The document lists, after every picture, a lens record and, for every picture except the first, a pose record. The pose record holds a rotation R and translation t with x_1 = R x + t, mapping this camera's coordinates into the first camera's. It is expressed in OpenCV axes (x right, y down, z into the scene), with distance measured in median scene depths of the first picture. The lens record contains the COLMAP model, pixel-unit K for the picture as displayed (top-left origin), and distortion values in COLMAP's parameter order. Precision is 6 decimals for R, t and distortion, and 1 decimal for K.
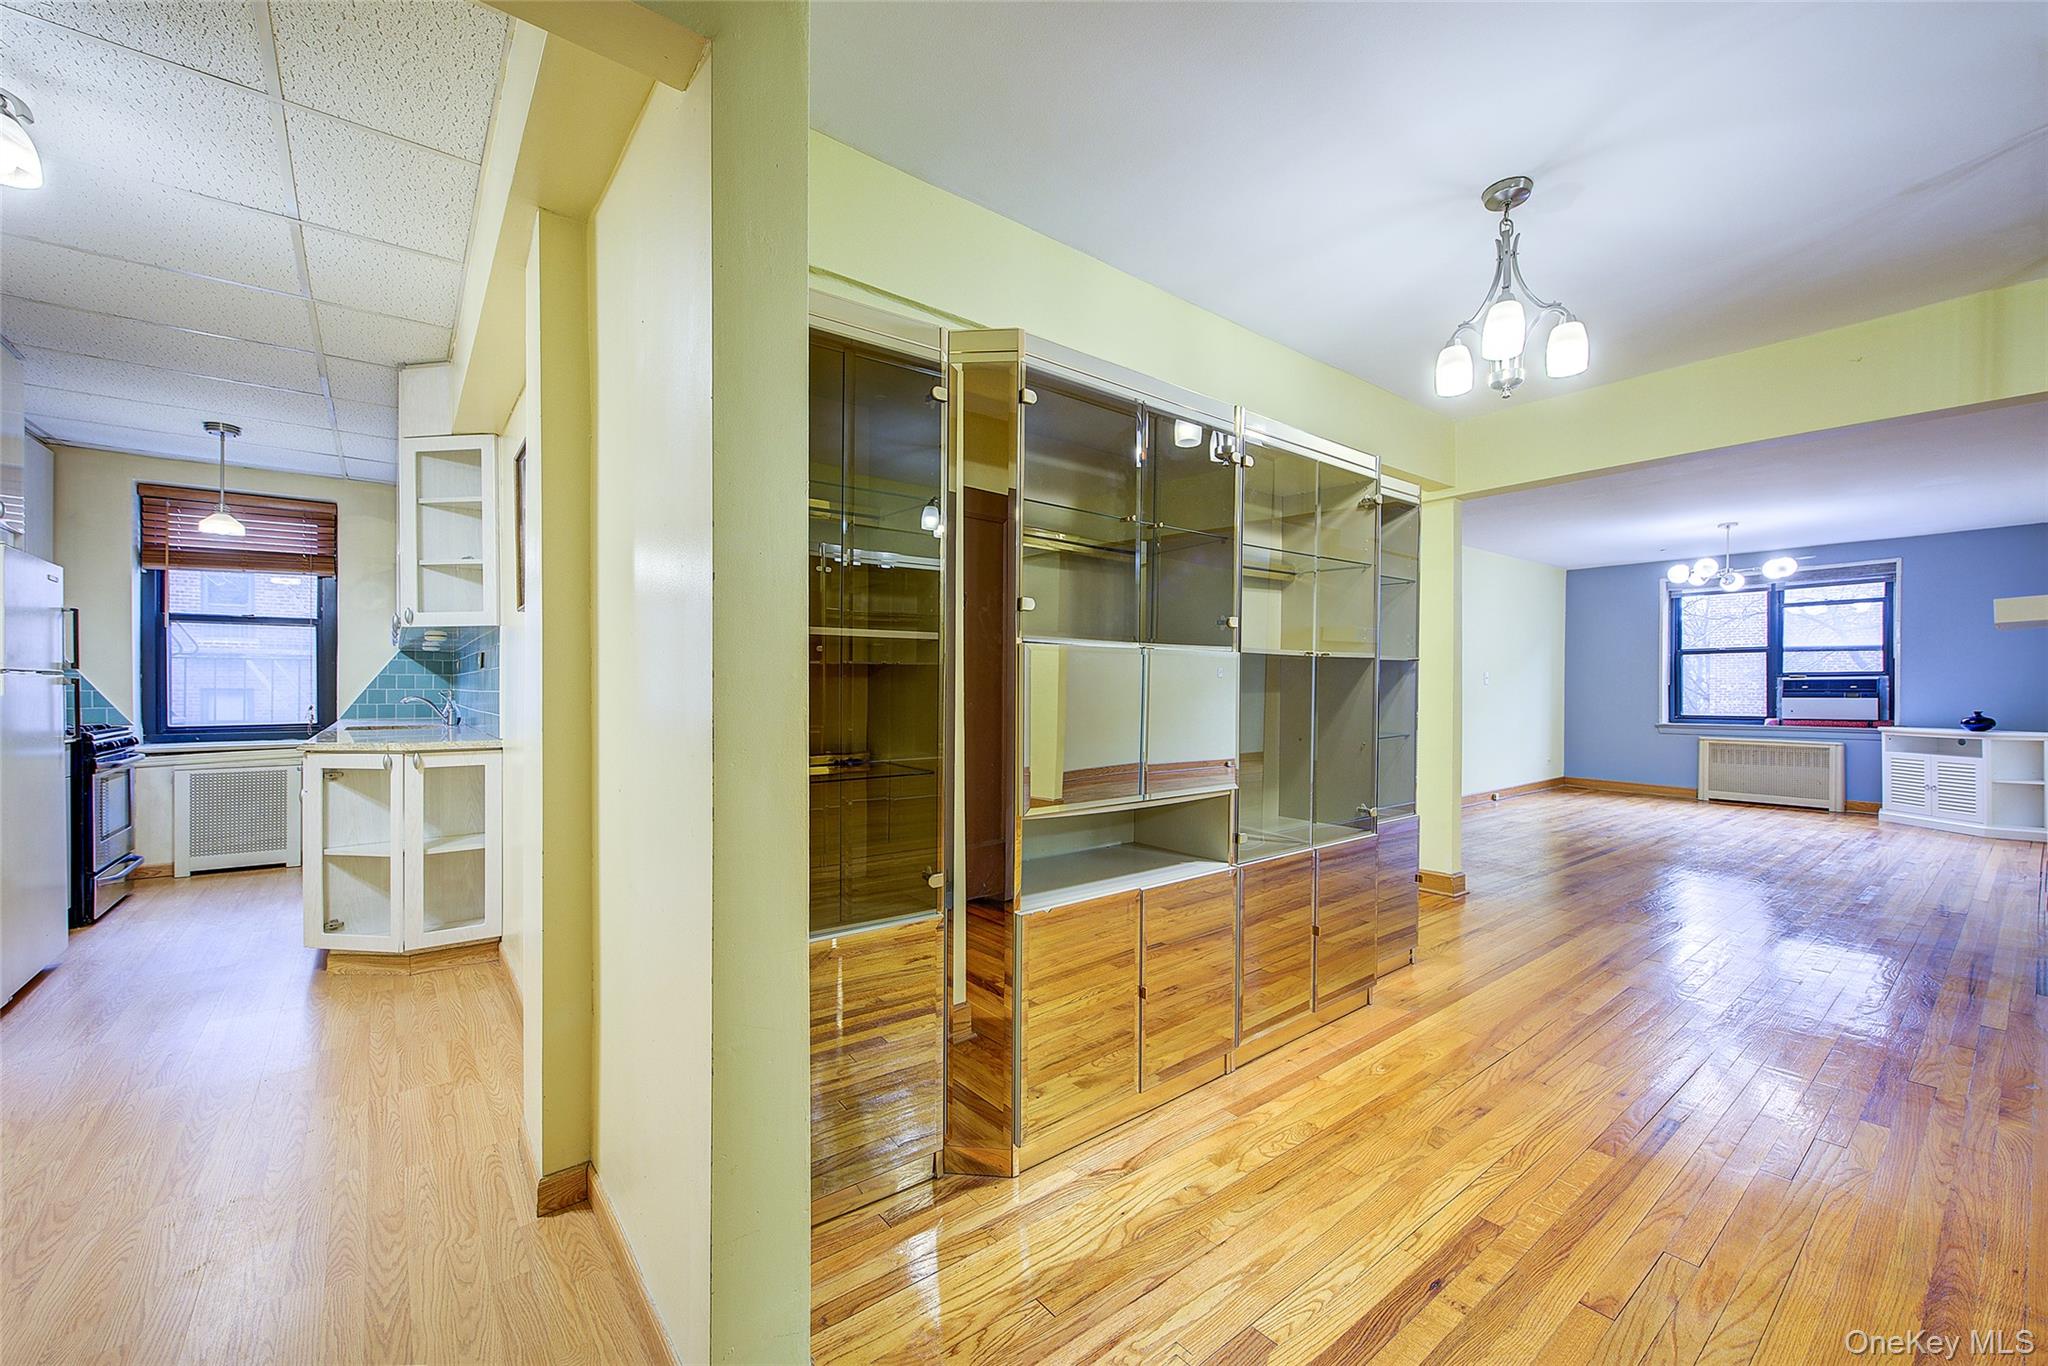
lens RADIAL K [[813.3, 0, 1031.8], [0, 813.3, 689.9], [0, 0, 1]] dist [0.000534, -0.001693]
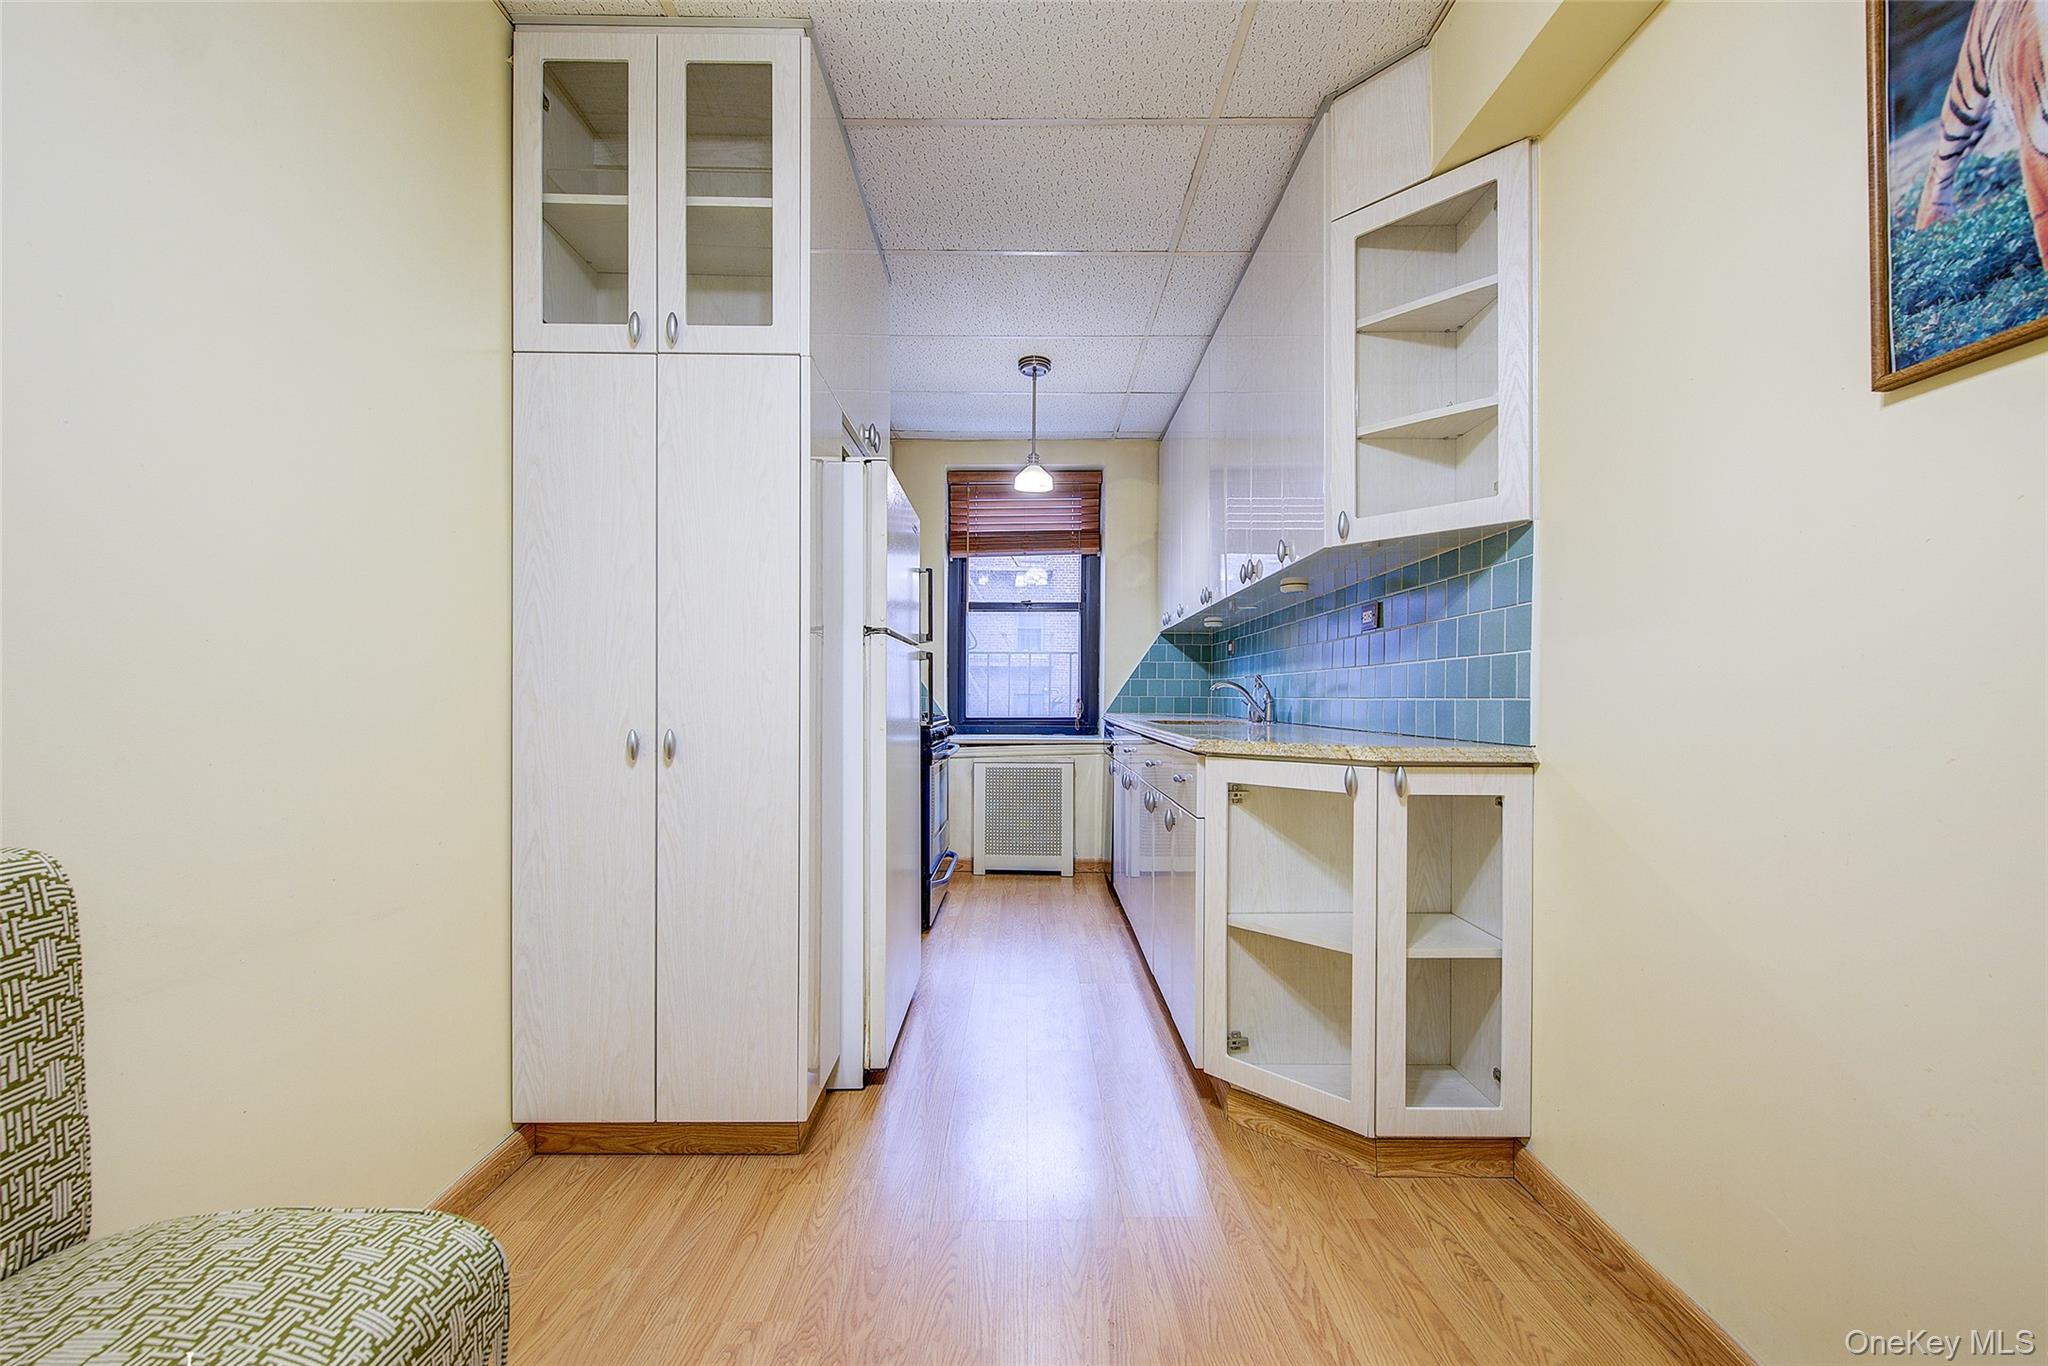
lens RADIAL K [[813.3, 0, 1029.8], [0, 813.3, 701.6], [0, 0, 1]] dist [0.000534, -0.001693]
pose [[0.781340, 0.005983, -0.624077, -0.396004], [-0.004741, 0.999982, 0.003651, 0.022253], [0.624087, 0.000106, 0.781355, 0.282525]]
